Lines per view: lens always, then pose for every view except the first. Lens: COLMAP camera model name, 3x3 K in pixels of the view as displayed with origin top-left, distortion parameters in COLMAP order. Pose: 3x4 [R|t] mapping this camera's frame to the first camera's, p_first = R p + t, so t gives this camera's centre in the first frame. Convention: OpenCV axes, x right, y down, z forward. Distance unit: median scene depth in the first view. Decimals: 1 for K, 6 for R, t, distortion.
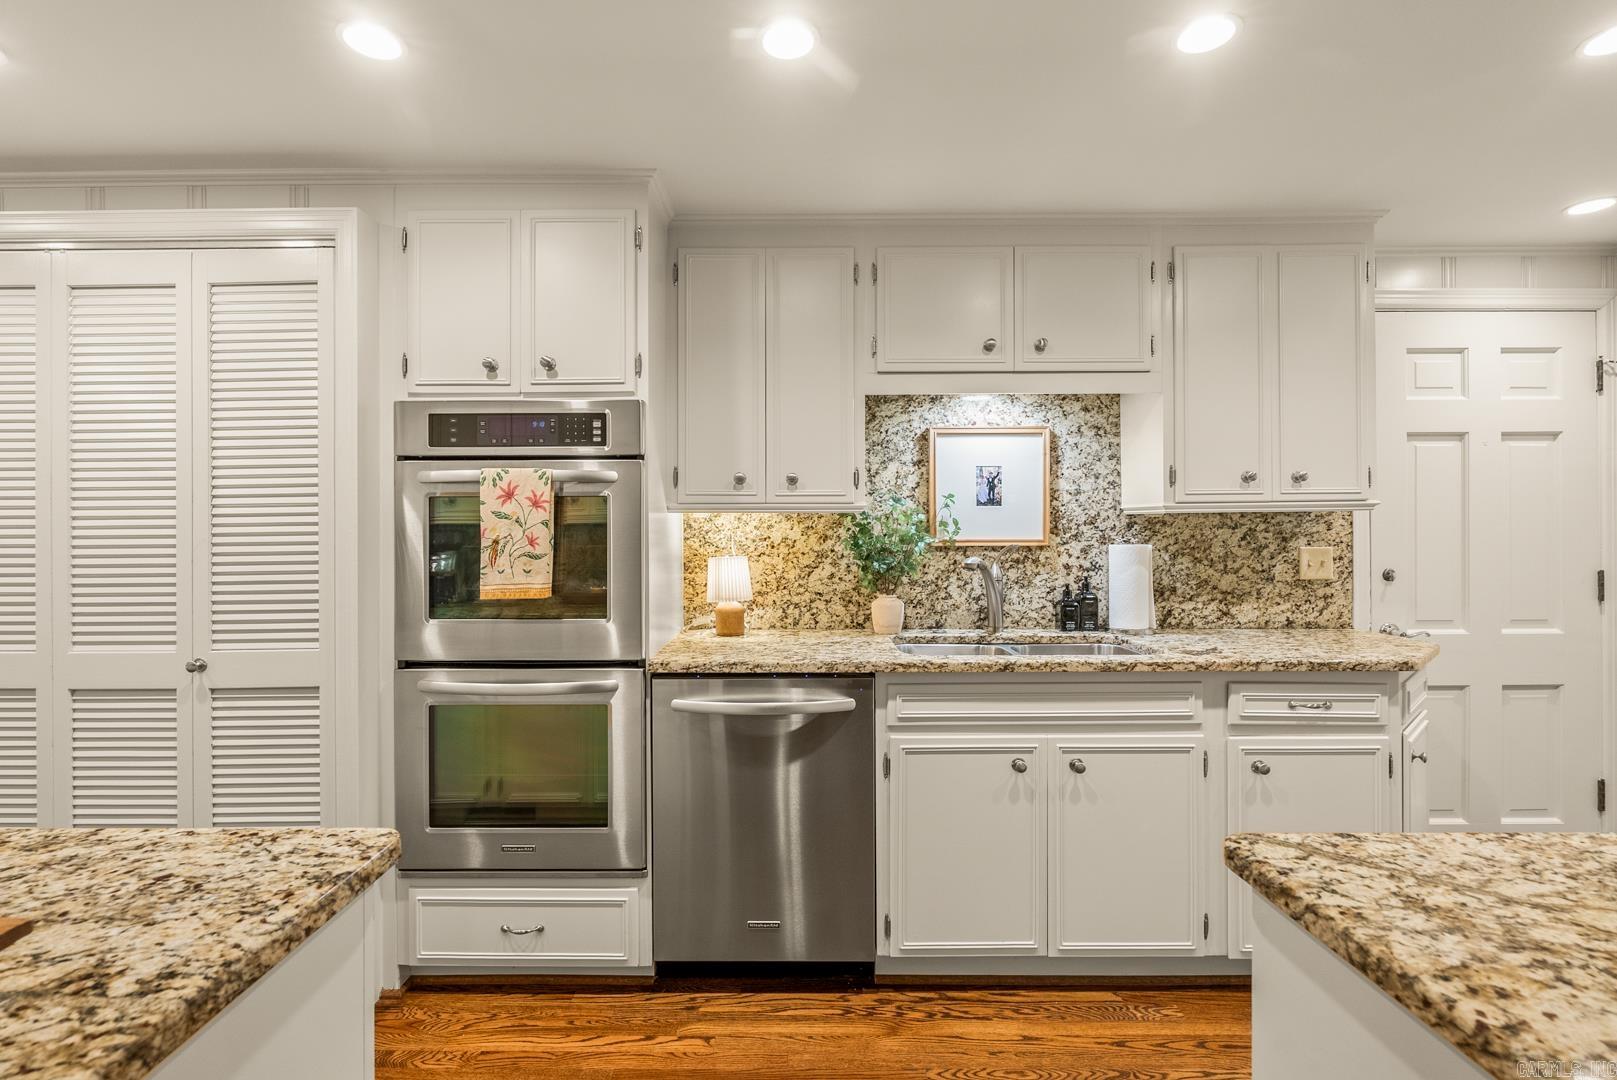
lens RADIAL K [[727.9, 0, 810.1], [0, 727.9, 535.6], [0, 0, 1]] dist [-0.000405, -0.000167]
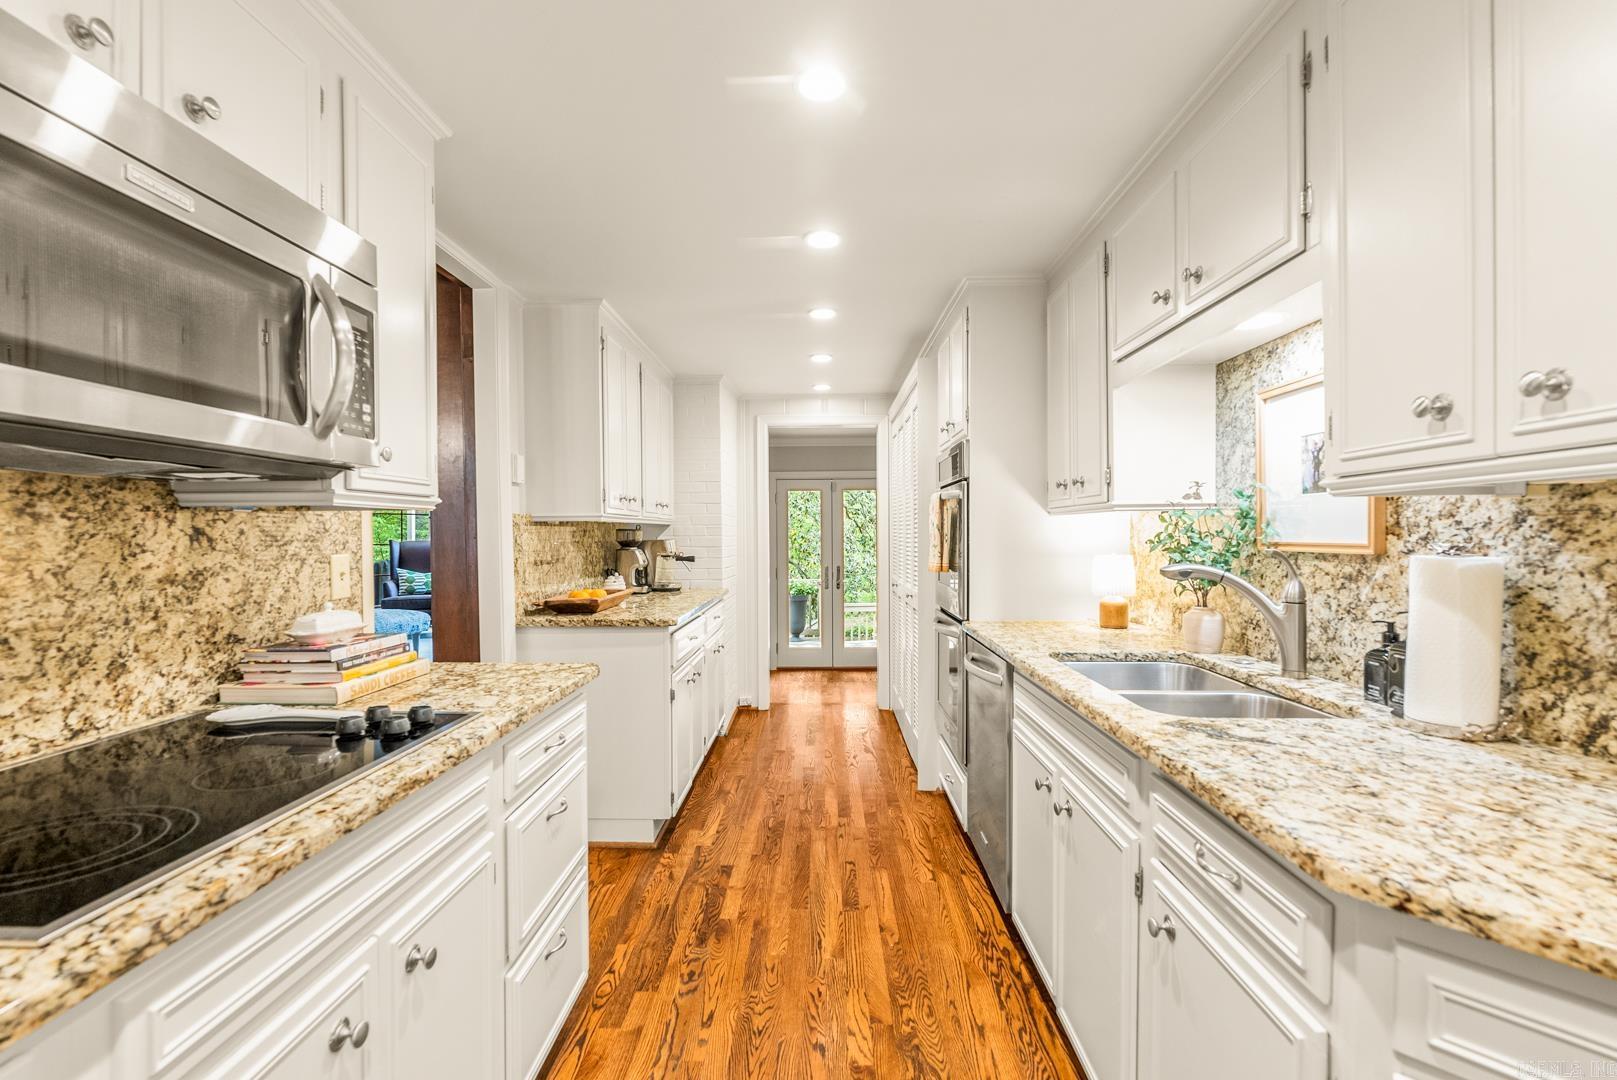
lens RADIAL K [[726.1, 0, 815.0], [0, 726.1, 541.0], [0, 0, 1]] dist [-0.011875, 0.003895]
pose [[-0.009416, 0.013959, -0.999858, 0.914671], [0.003171, 0.999898, 0.013930, -0.007039], [0.999951, -0.003039, -0.009459, 0.544429]]
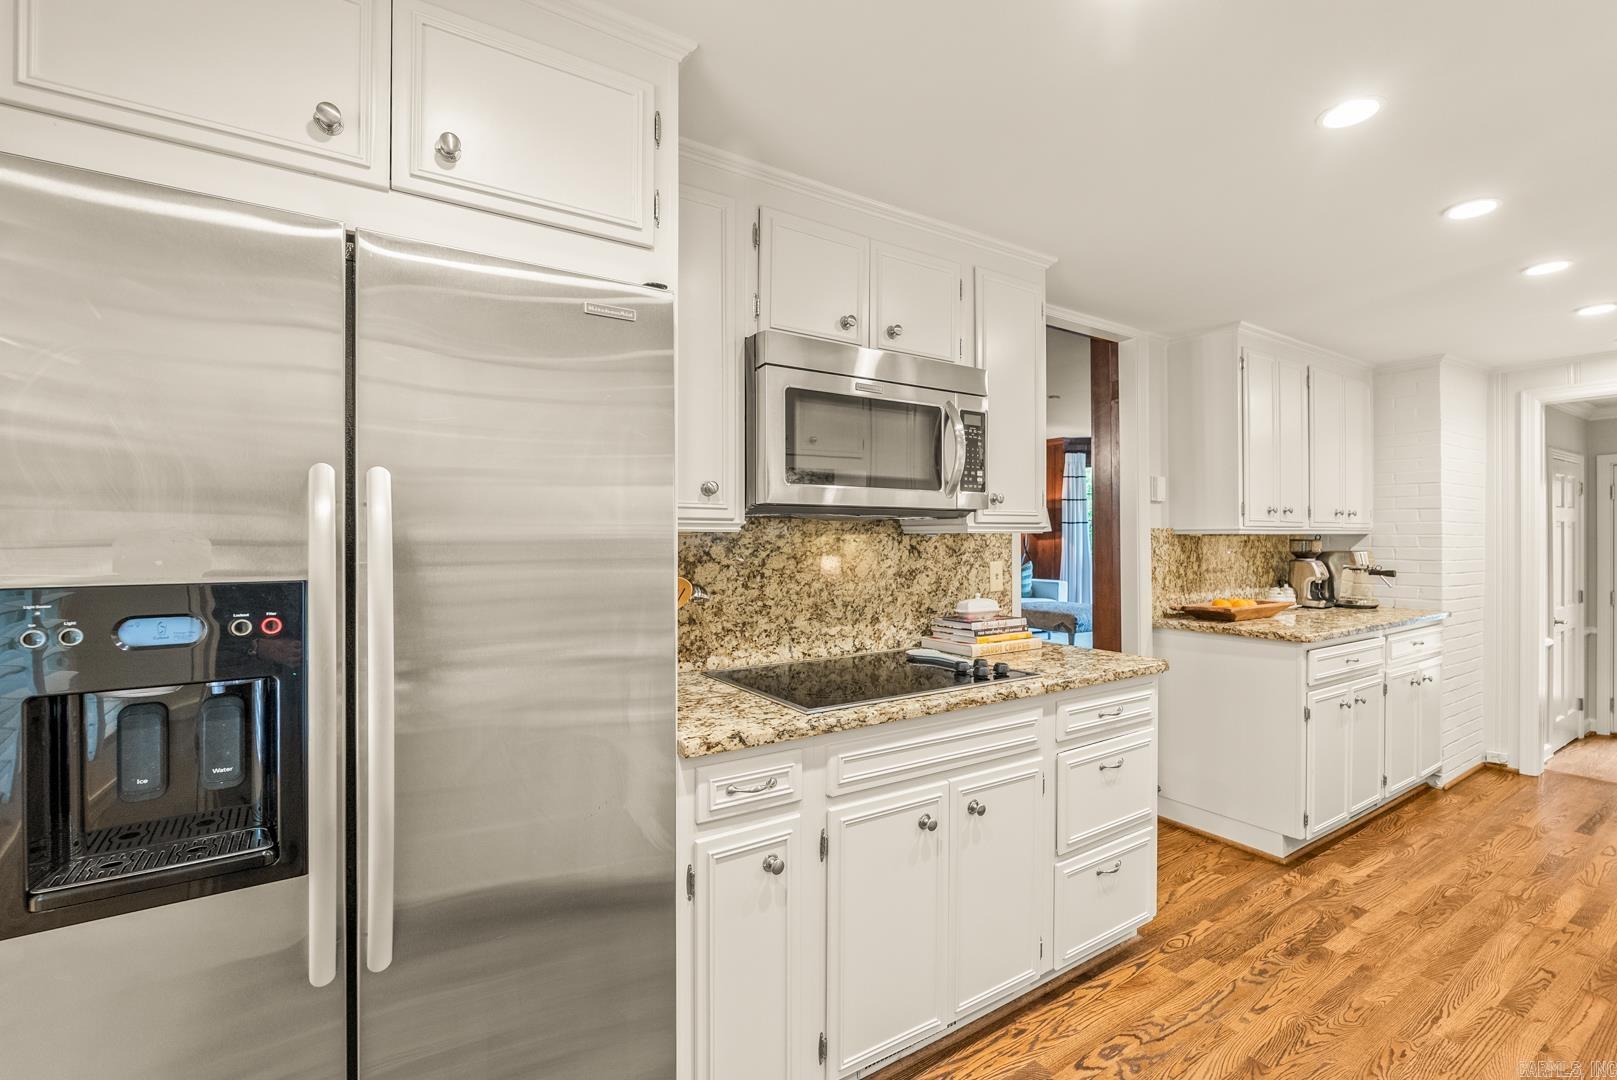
lens RADIAL K [[727.9, 0, 810.1], [0, 727.9, 535.6], [0, 0, 1]] dist [-0.000405, -0.000167]
pose [[-0.830776, 0.004334, -0.556590, 1.028815], [0.003507, 0.999991, 0.002552, -0.027378], [0.556595, 0.000168, -0.830784, 0.808445]]
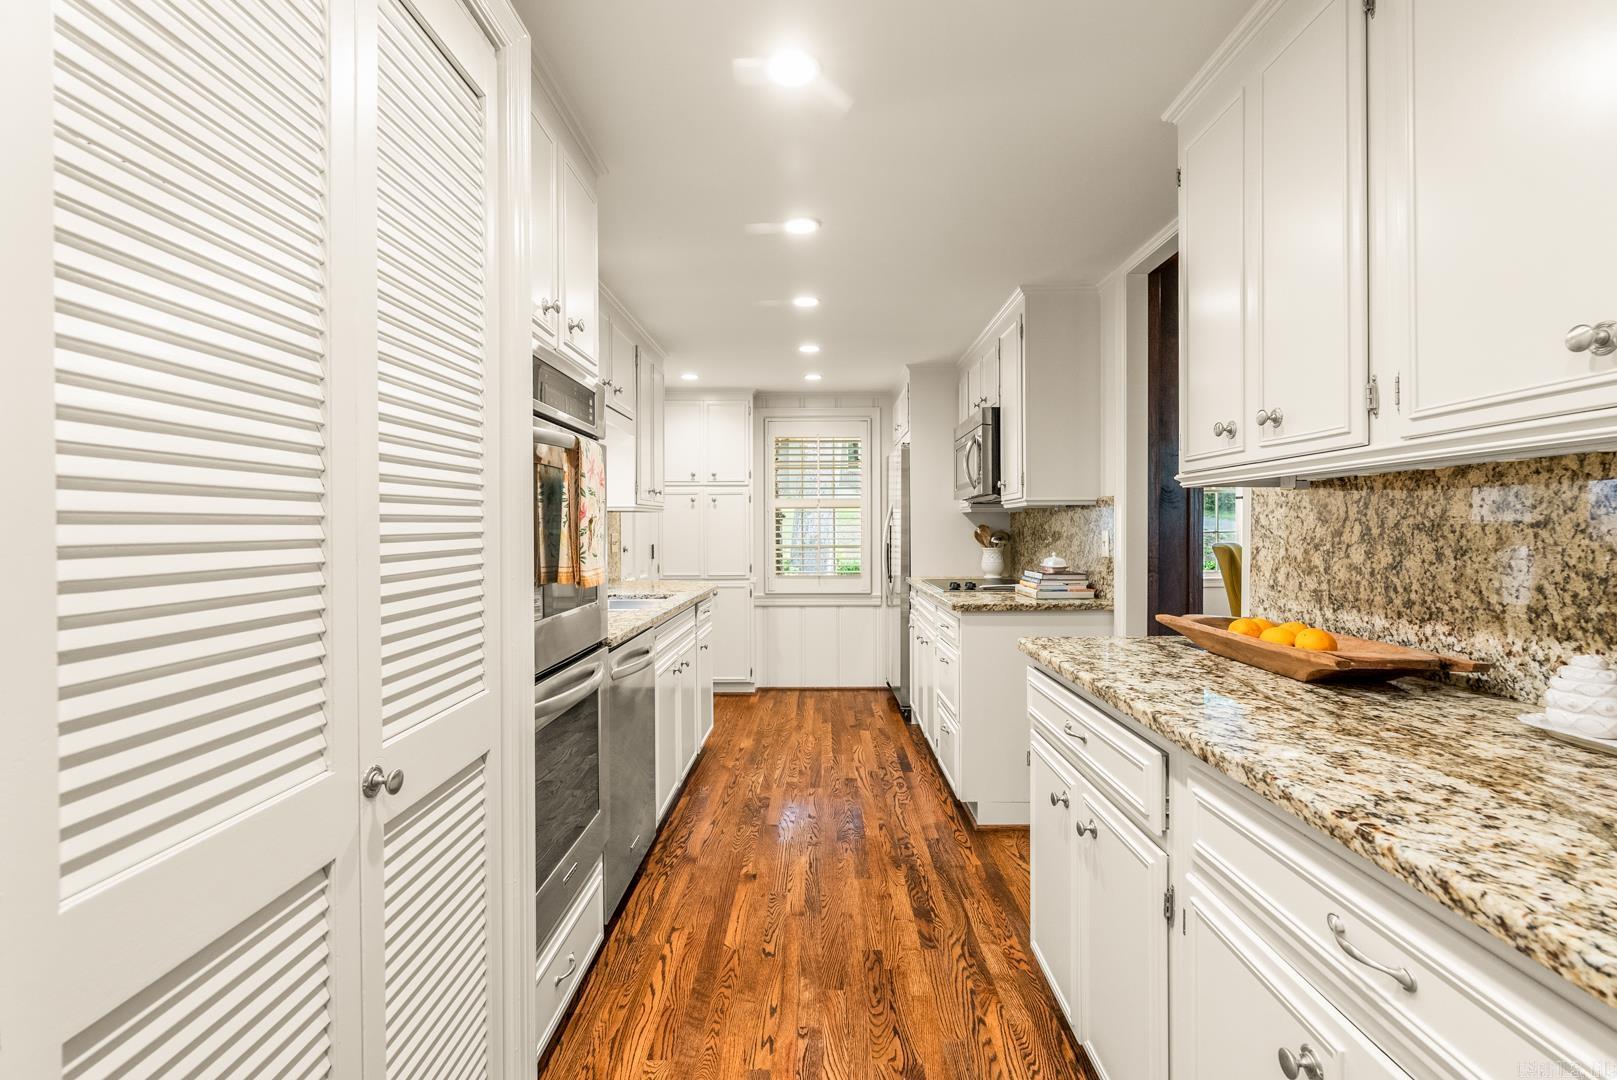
lens RADIAL K [[714.0, 0, 813.9], [0, 714.0, 530.9], [0, 0, 1]] dist [0.000548, -0.000024]
pose [[0.005841, 0.003719, 0.999976, -0.942324], [0.003882, 0.999985, -0.003742, 0.017721], [-0.999975, 0.003904, 0.005826, 0.528288]]
